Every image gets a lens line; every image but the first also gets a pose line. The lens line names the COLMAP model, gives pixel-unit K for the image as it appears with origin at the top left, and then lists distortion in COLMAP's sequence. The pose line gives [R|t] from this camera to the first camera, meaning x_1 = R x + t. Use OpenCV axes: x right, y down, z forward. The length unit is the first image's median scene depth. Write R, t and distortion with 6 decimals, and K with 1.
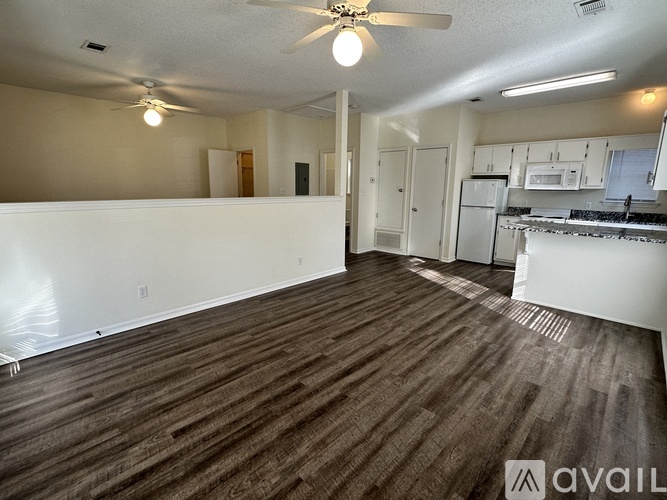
lens RADIAL K [[331.8, 0, 333.7], [0, 331.8, 251.6], [0, 0, 1]] dist [0.024024, 0.000297]
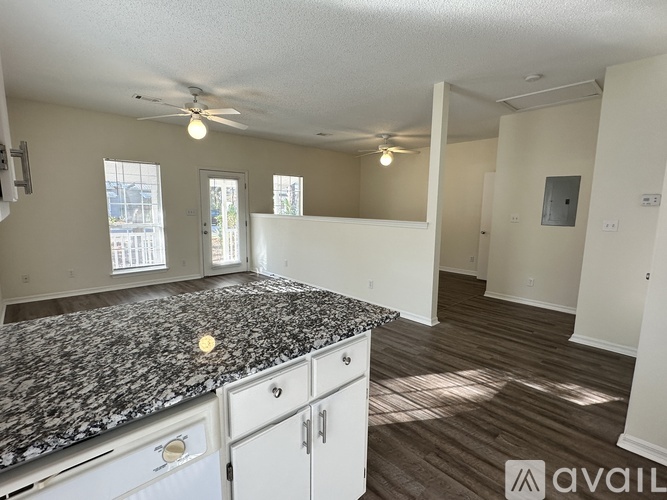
lens RADIAL K [[331.8, 0, 333.0], [0, 331.8, 250.8], [0, 0, 1]] dist [0.024024, 0.000297]
pose [[-0.085919, 0.122433, -0.988751, 0.810230], [-0.208966, 0.968131, 0.138038, -0.167344], [0.974141, 0.218476, -0.057596, 0.860605]]
